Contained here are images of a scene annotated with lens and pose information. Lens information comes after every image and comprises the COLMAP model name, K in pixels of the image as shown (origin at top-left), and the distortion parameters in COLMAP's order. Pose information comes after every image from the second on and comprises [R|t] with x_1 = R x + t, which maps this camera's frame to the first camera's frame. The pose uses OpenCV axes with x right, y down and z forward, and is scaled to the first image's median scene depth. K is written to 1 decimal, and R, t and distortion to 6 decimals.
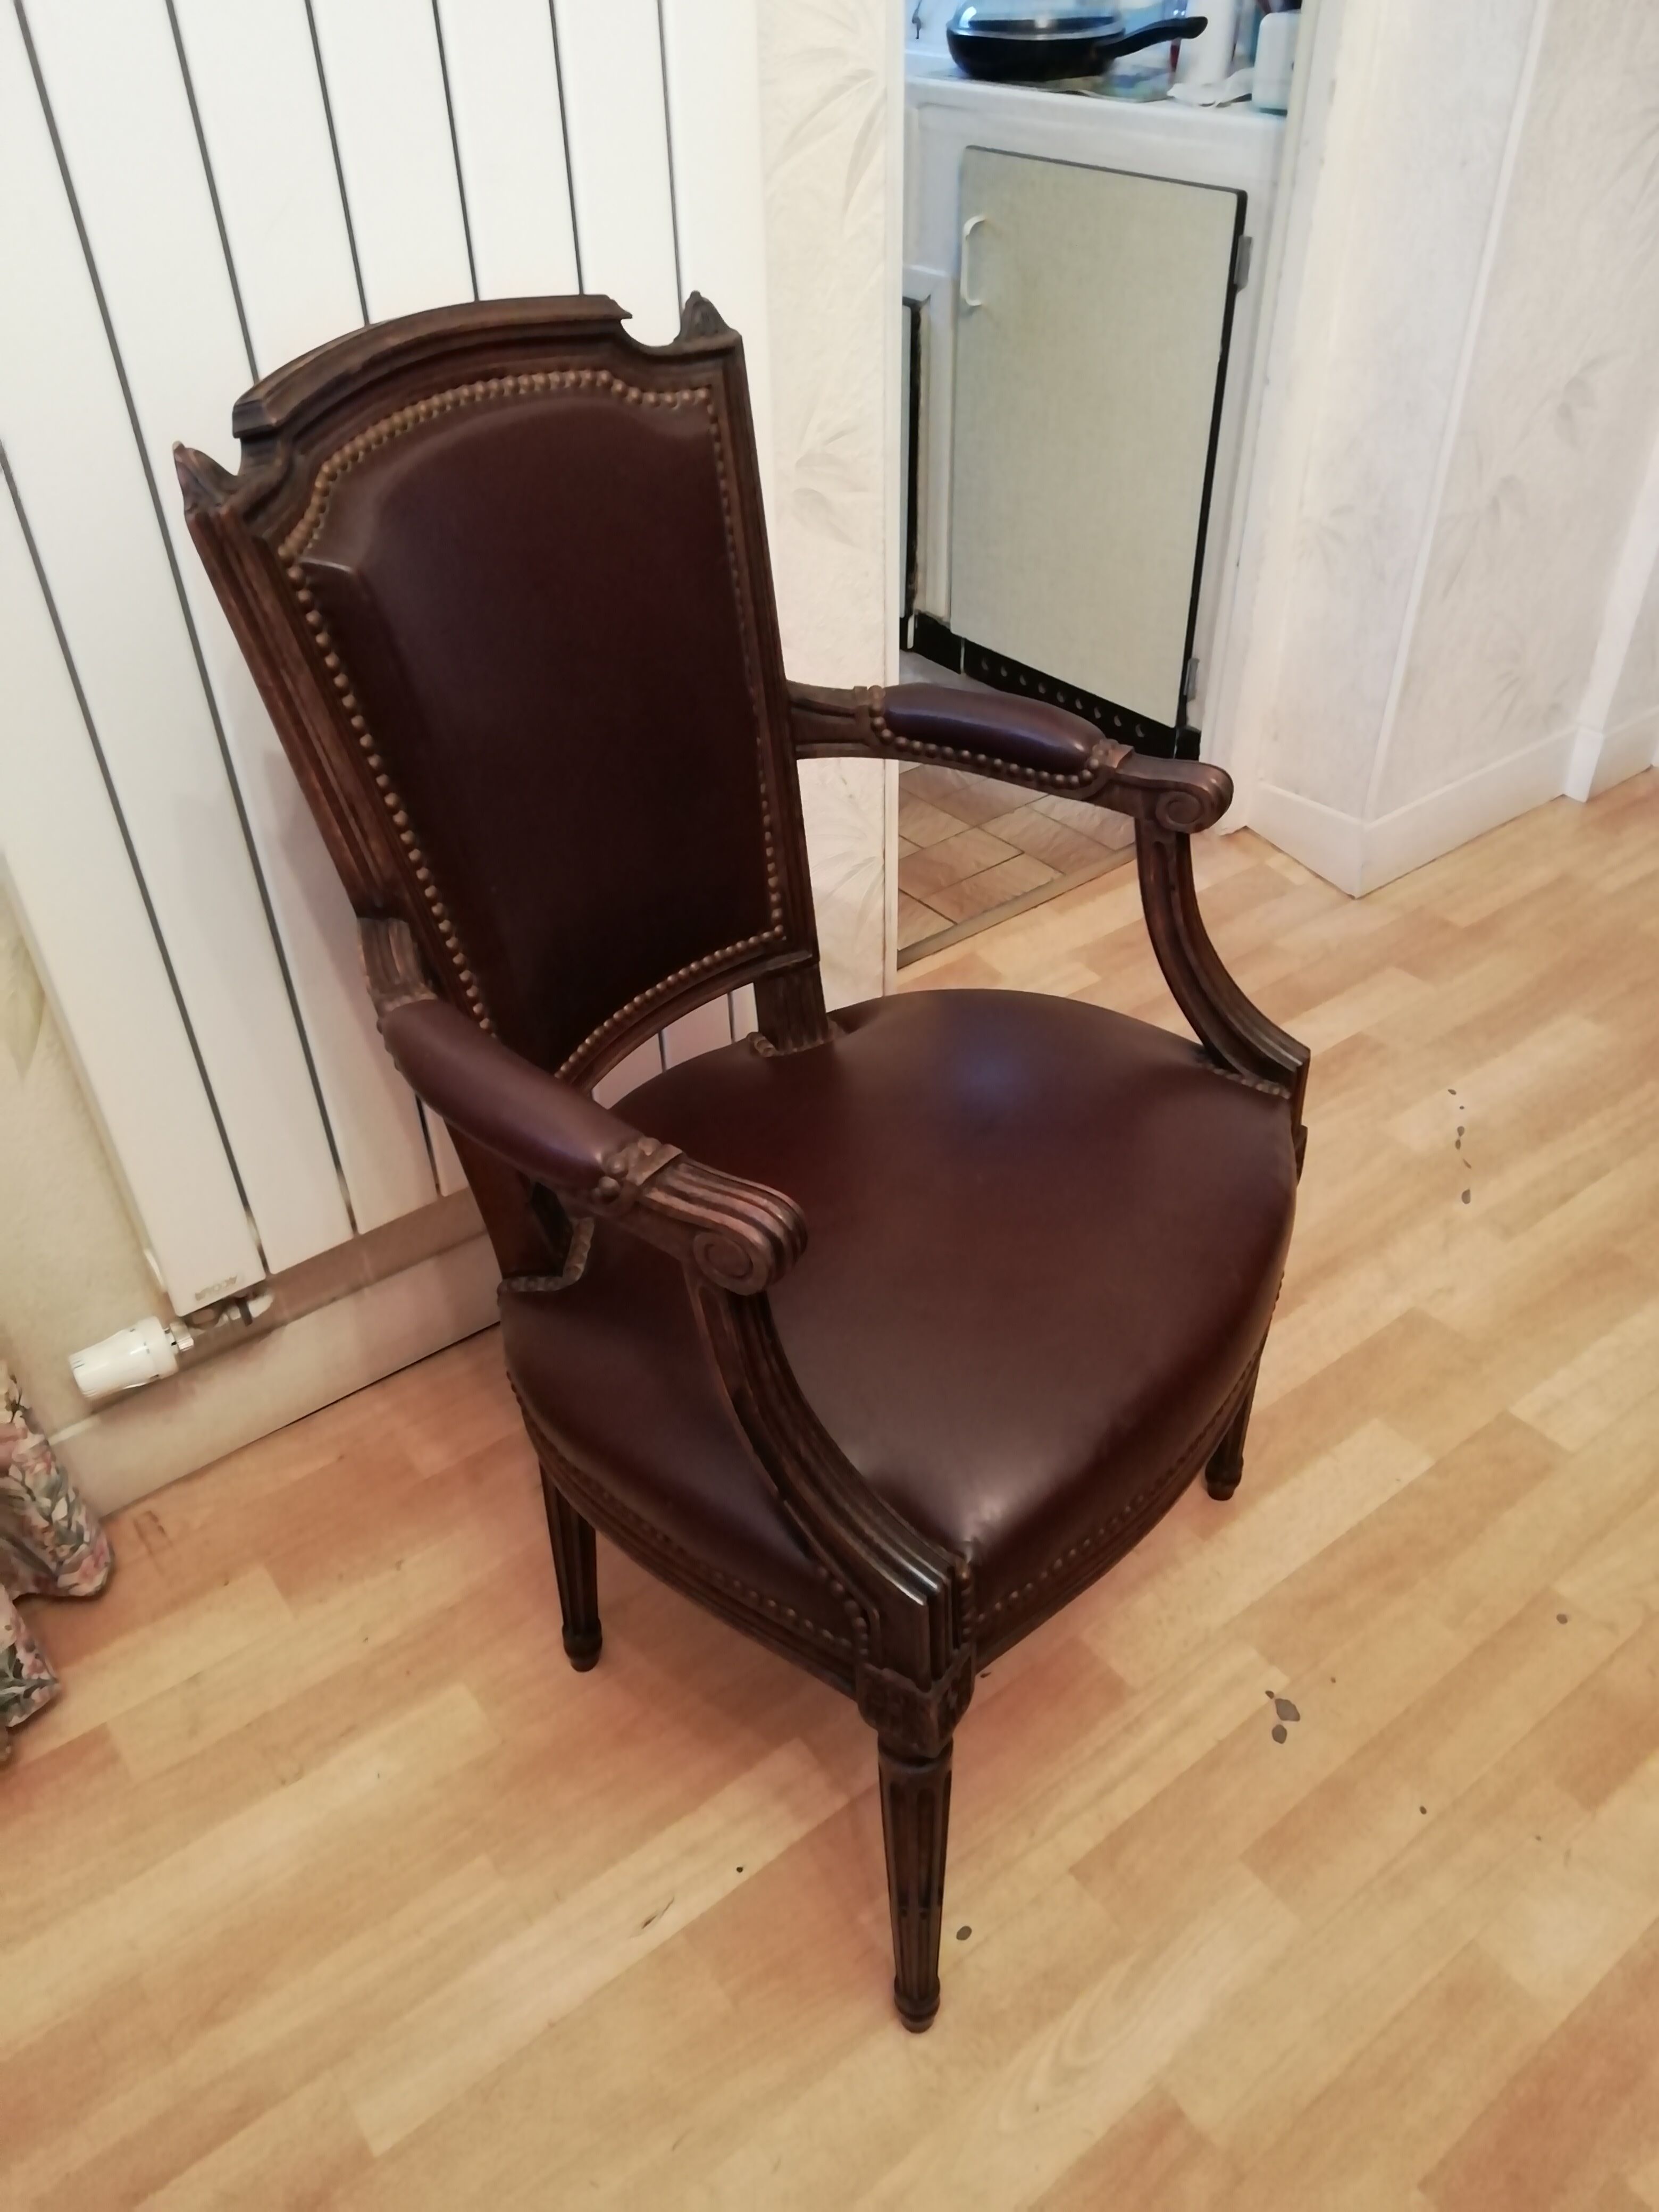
lens RADIAL K [[1630.7, 0, 829.5], [0, 1630.7, 1106.0], [0, 0, 1]] dist [0.021908, -0.008310]
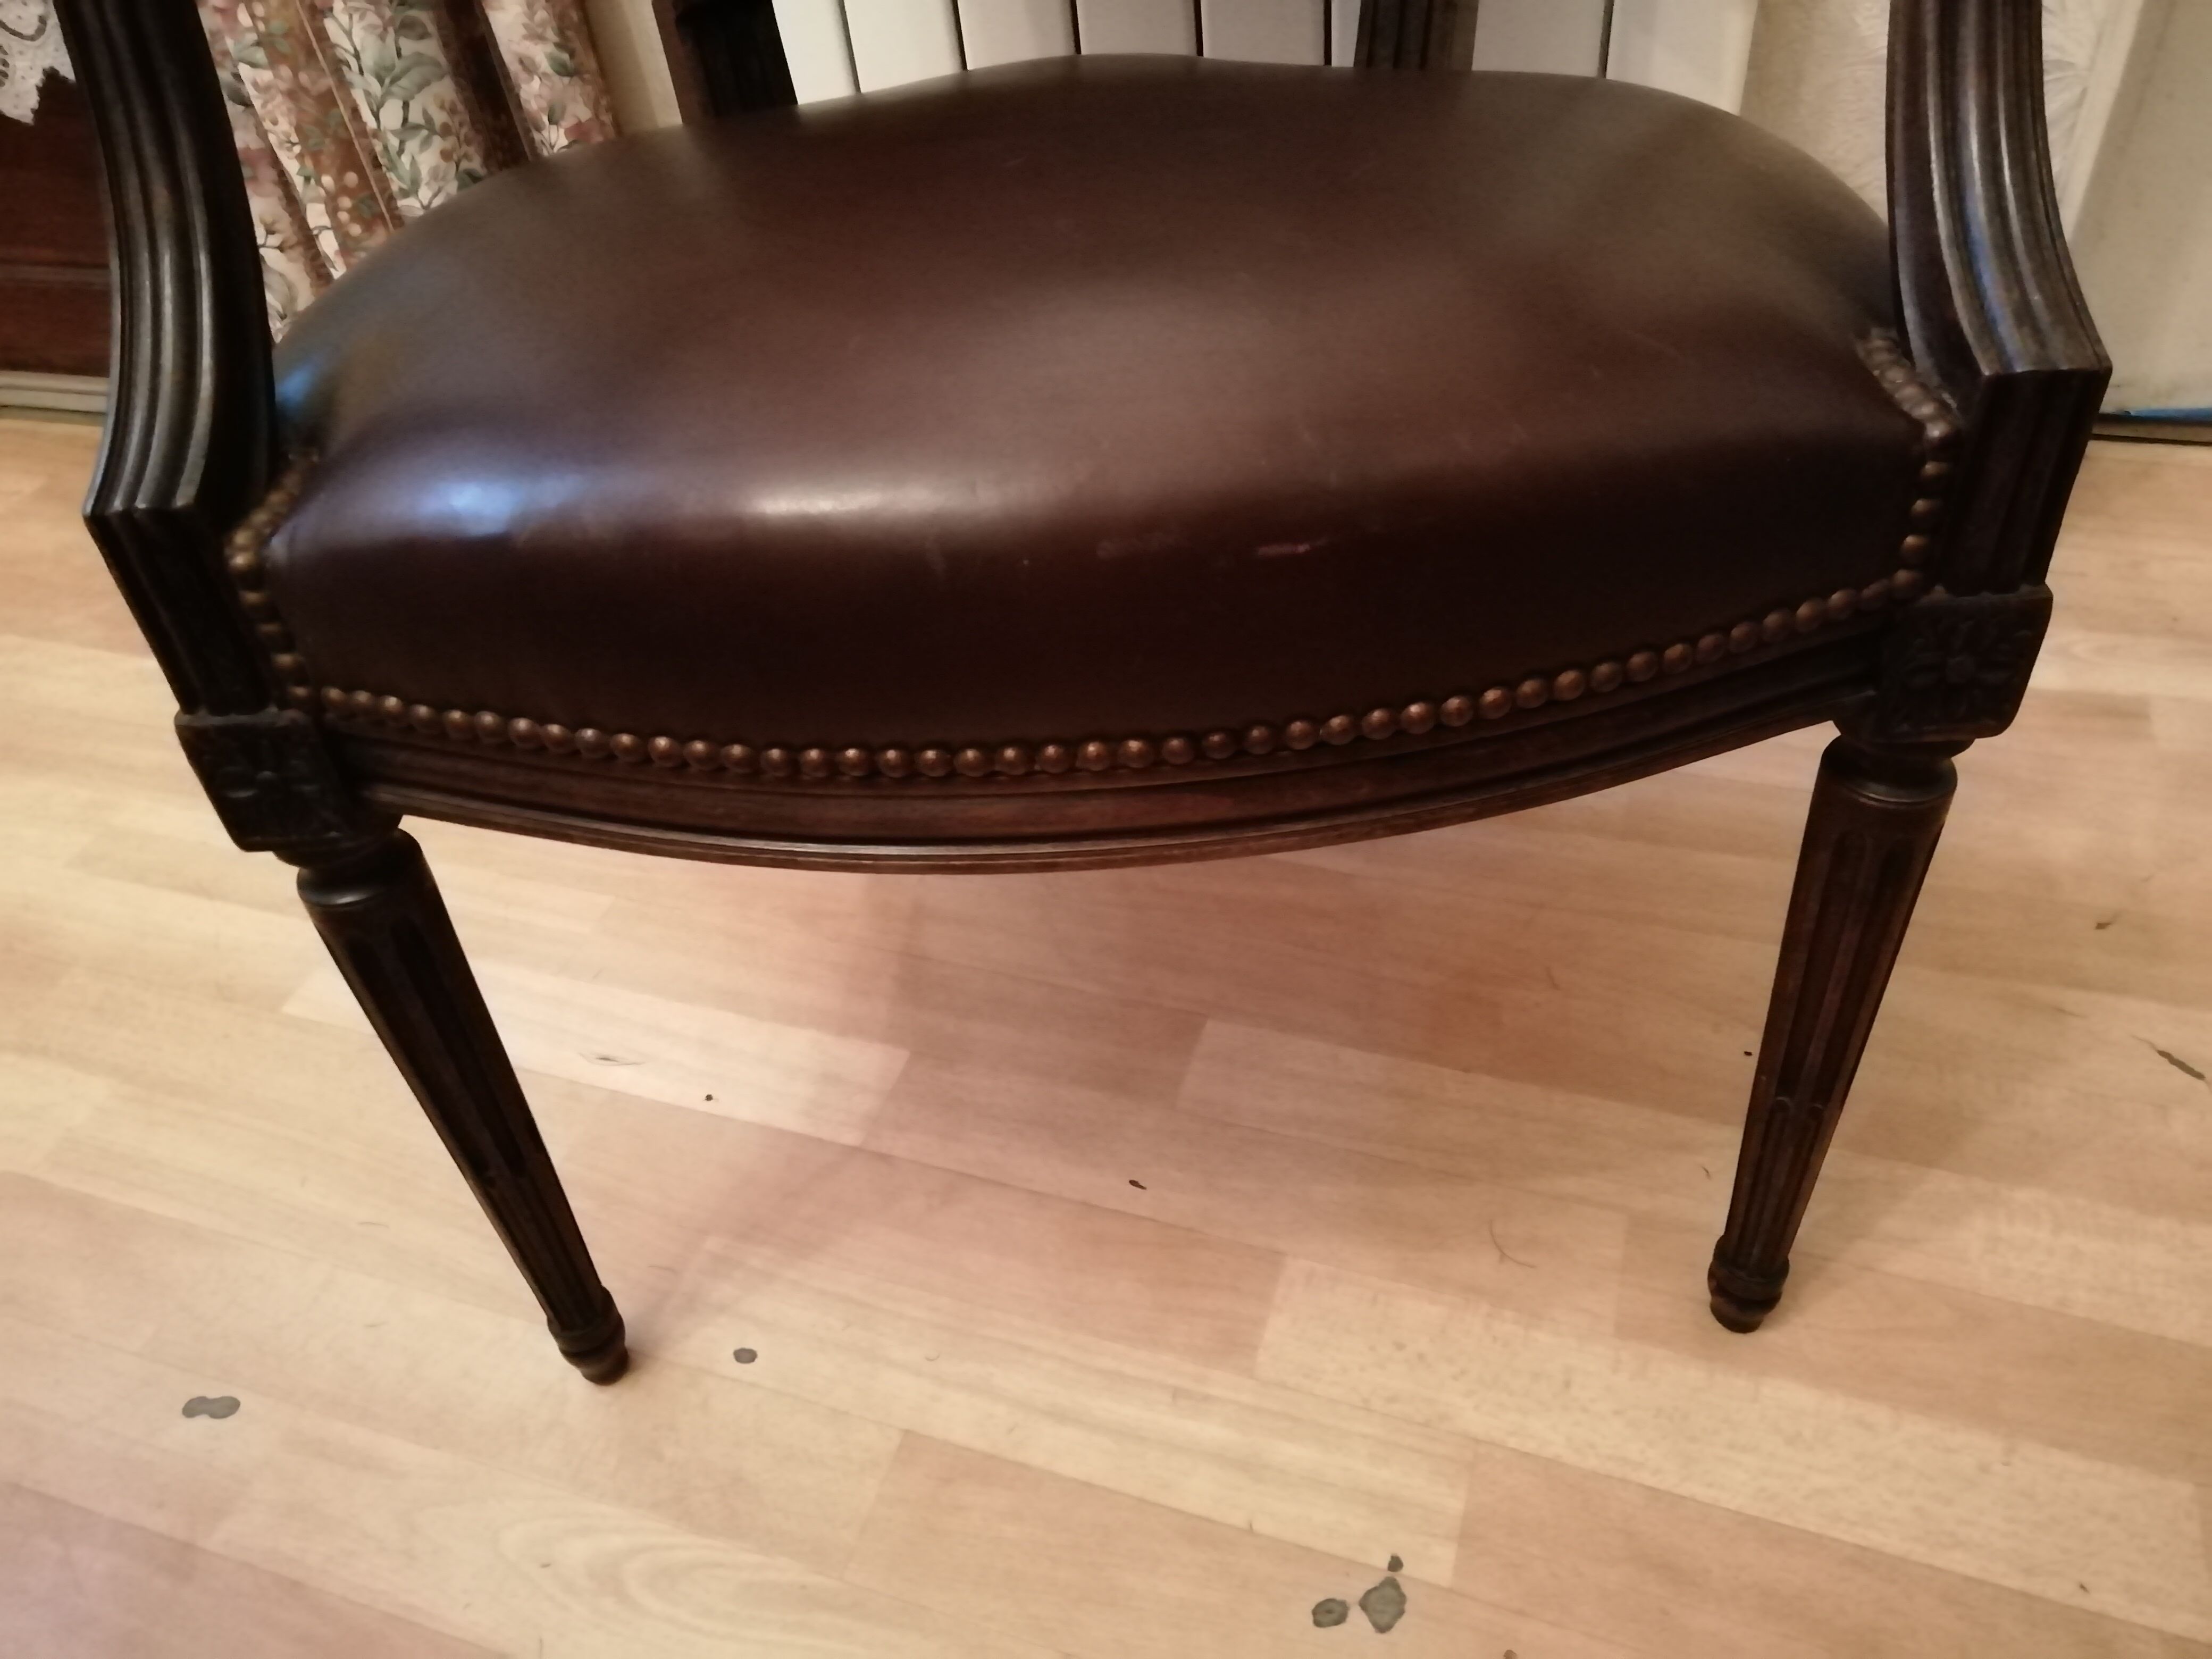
lens RADIAL K [[1630.7, 0, 1106.0], [0, 1630.7, 829.5], [0, 0, 1]] dist [0.021908, -0.008310]
pose [[0.554541, 0.540154, -0.633023, 0.434839], [-0.452724, 0.834103, 0.315138, 0.041535], [0.698230, 0.111828, 0.707085, 0.555236]]
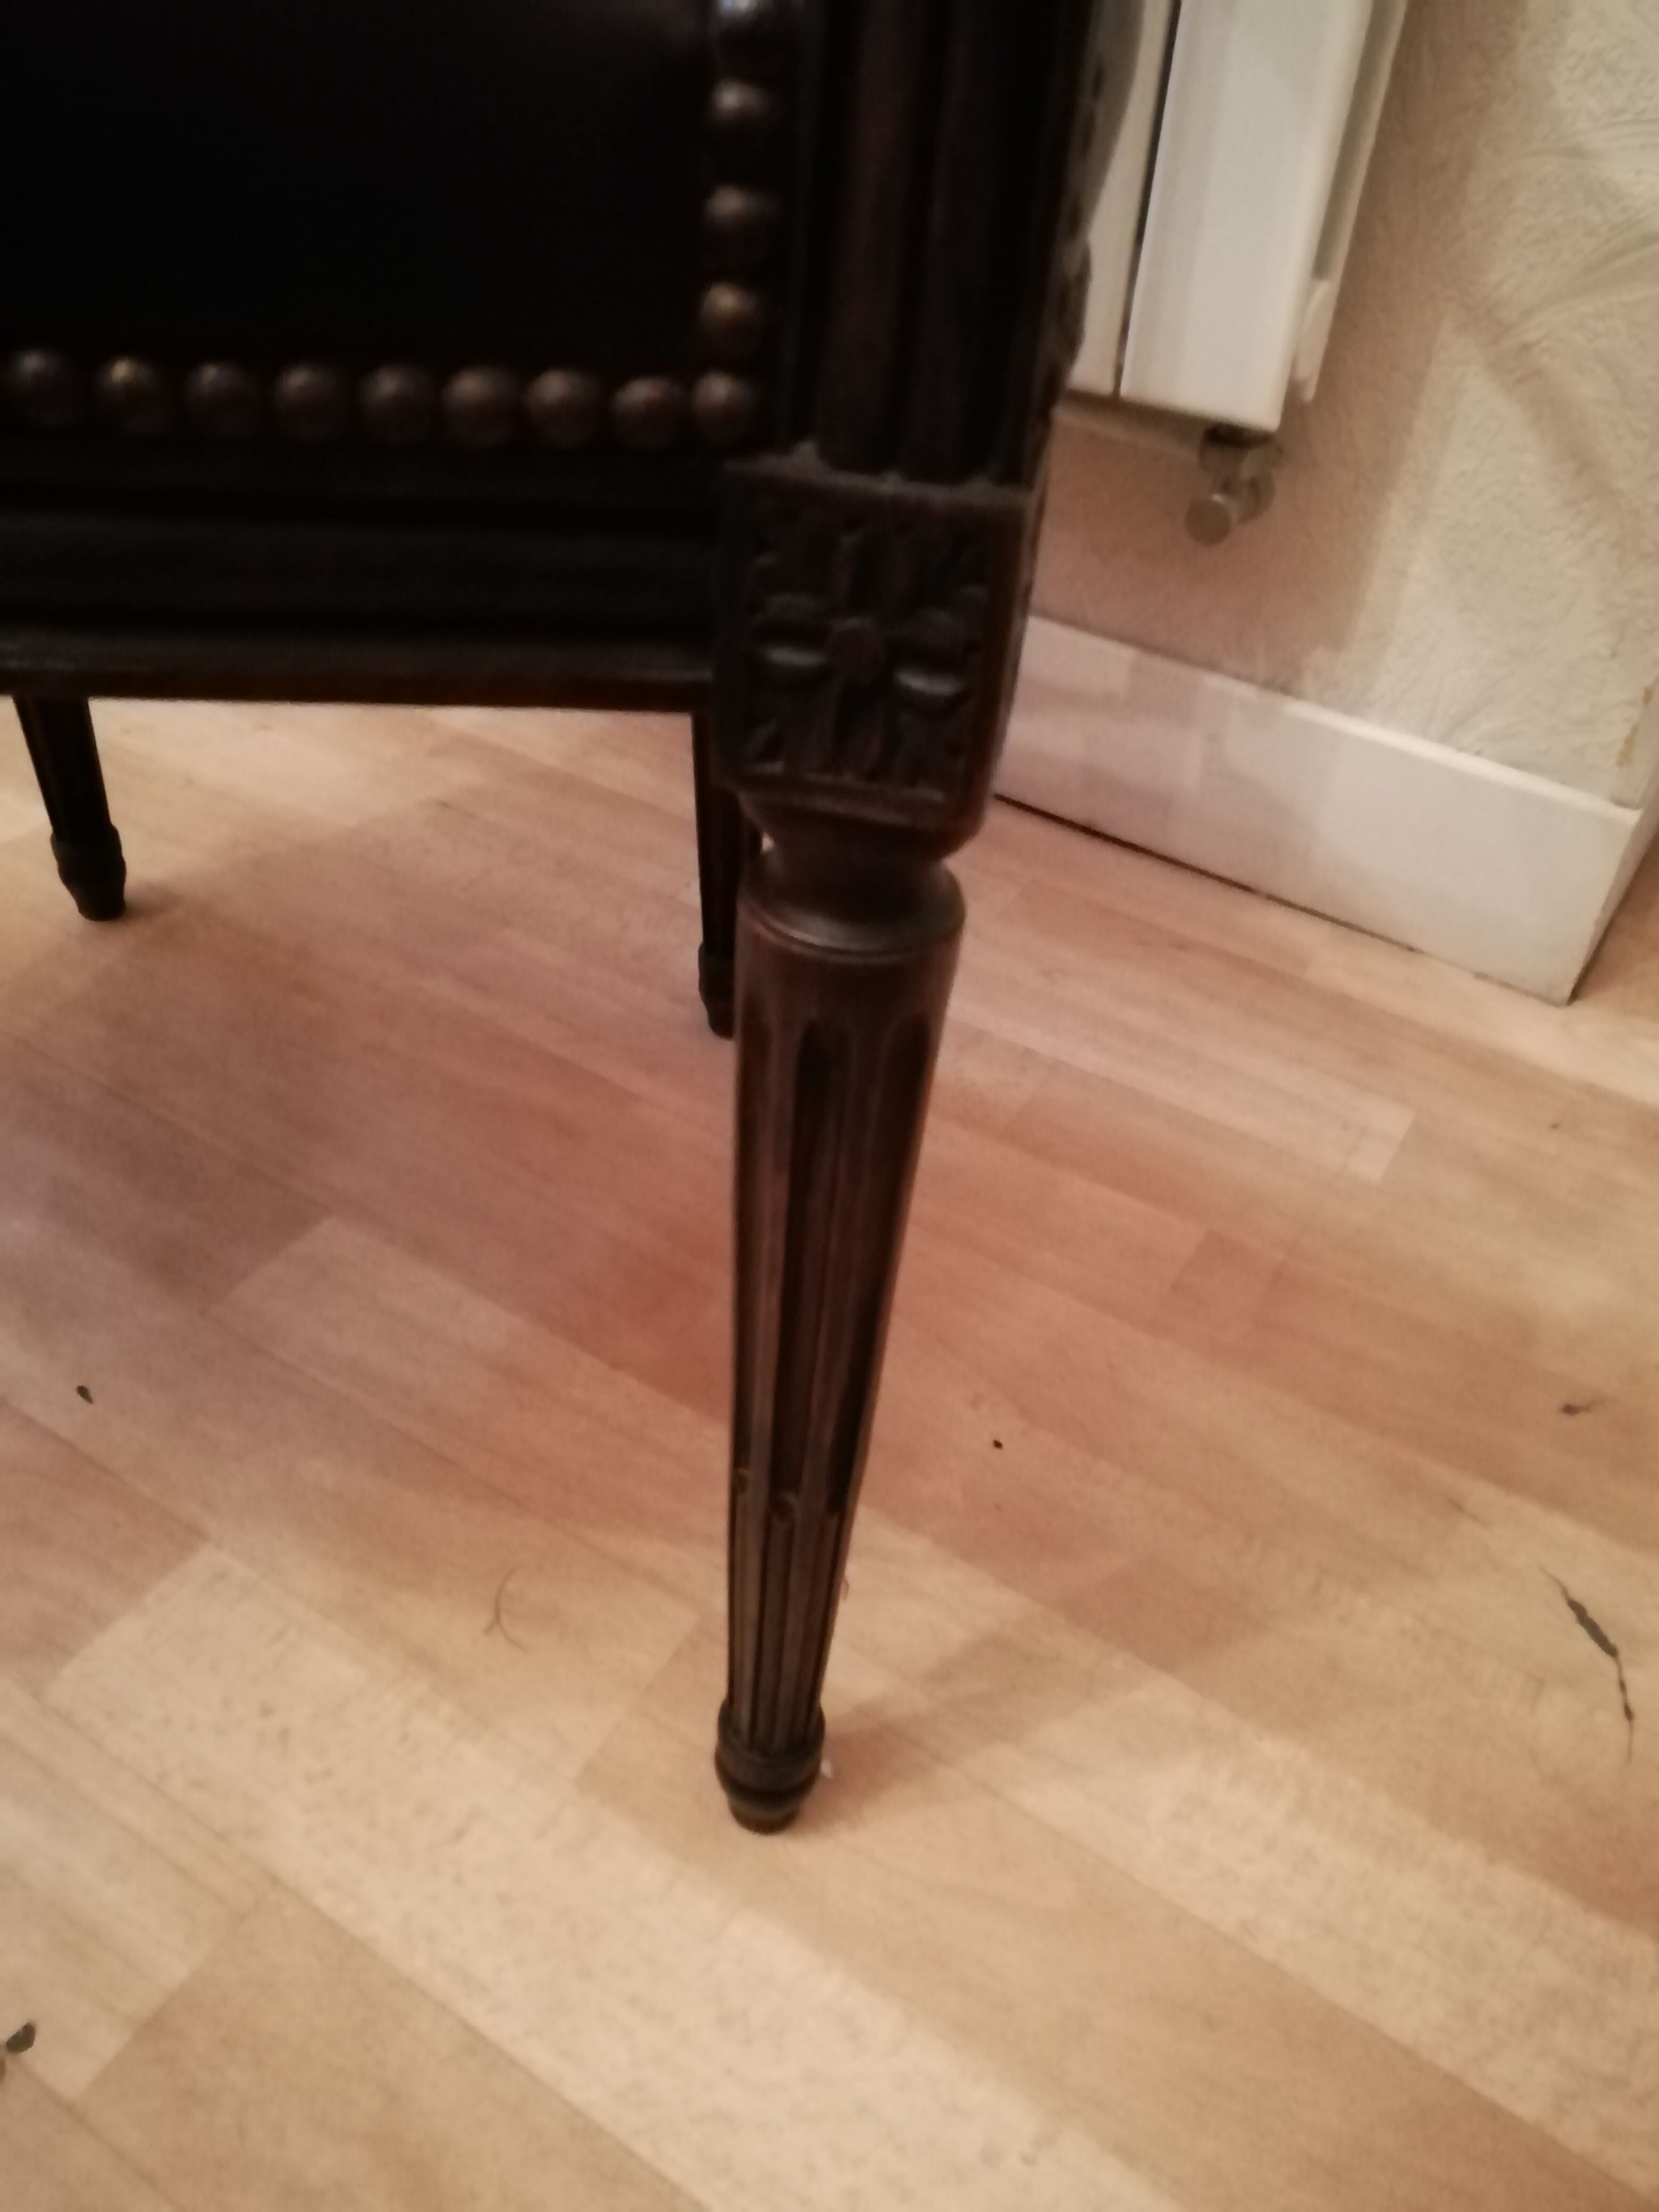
lens RADIAL K [[1648.5, 0, 785.4], [0, 1648.5, 1115.1], [0, 0, 1]] dist [0.033550, -0.007574]
pose [[0.353974, 0.645397, -0.676879, 0.444334], [-0.623107, 0.702458, 0.343933, 0.017286], [0.697452, 0.300025, 0.650804, 0.856592]]
